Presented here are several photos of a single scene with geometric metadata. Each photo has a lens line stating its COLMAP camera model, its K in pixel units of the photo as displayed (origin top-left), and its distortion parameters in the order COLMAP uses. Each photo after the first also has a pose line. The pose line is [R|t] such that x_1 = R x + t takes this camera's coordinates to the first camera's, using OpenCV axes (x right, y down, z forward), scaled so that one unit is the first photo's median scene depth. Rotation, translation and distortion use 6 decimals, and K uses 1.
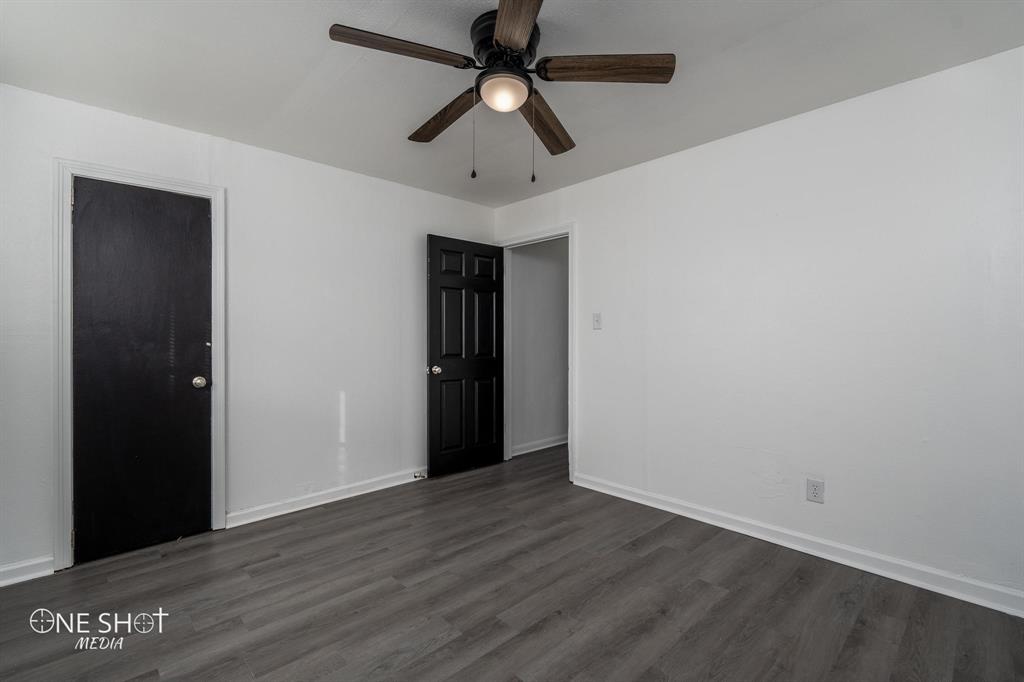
lens RADIAL K [[468.7, 0, 512.0], [0, 468.7, 341.0], [0, 0, 1]] dist [-0.003818, 0.000268]
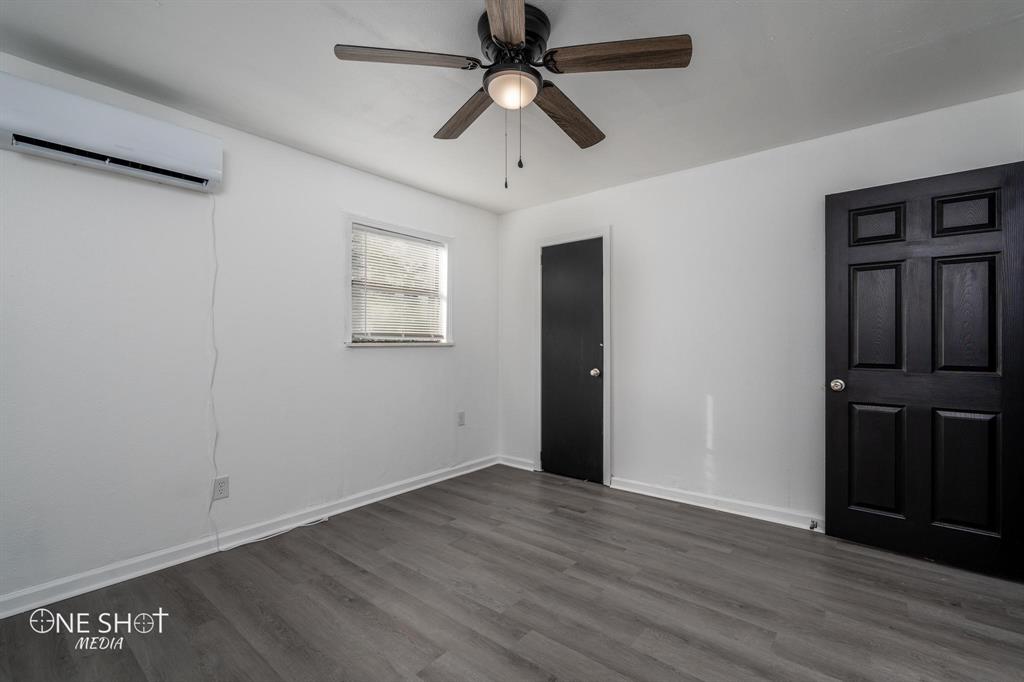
lens RADIAL K [[449.8, 0, 507.9], [0, 449.8, 340.9], [0, 0, 1]] dist [-0.002466, -0.000173]
pose [[0.109466, -0.001977, -0.993989, 0.739627], [-0.004515, 0.999987, -0.002486, 0.000138], [0.993980, 0.004760, 0.109455, 0.718337]]
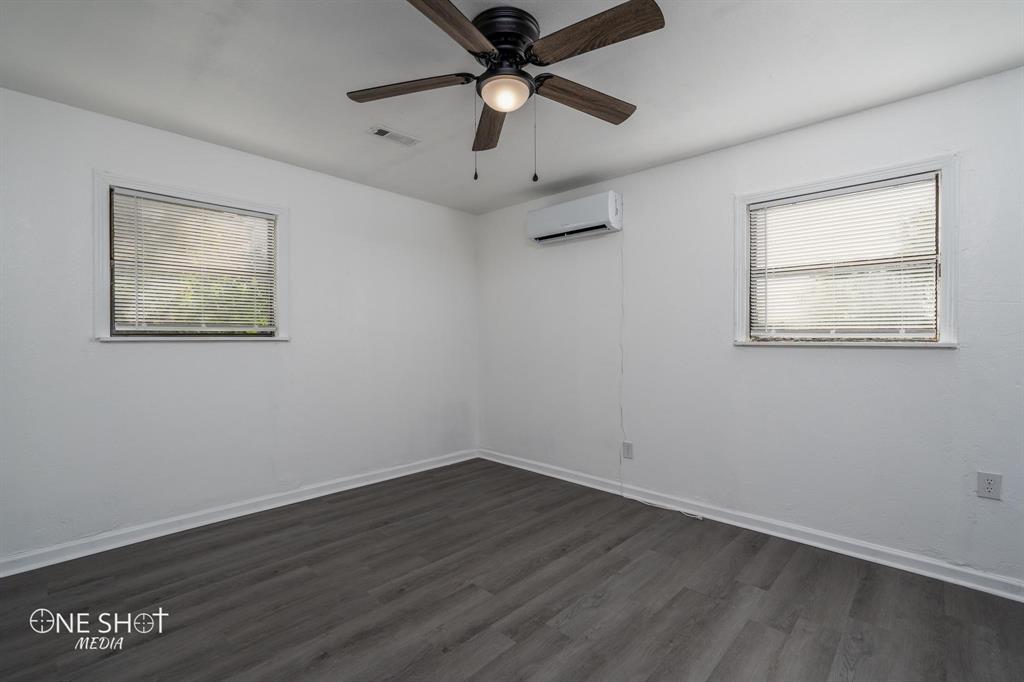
lens RADIAL K [[449.8, 0, 507.9], [0, 449.8, 340.9], [0, 0, 1]] dist [-0.002466, -0.000173]
pose [[-0.998825, 0.000559, -0.048456, 0.020396], [0.000031, 0.999941, 0.010907, -0.009687], [0.048459, 0.010893, -0.998766, 1.585008]]
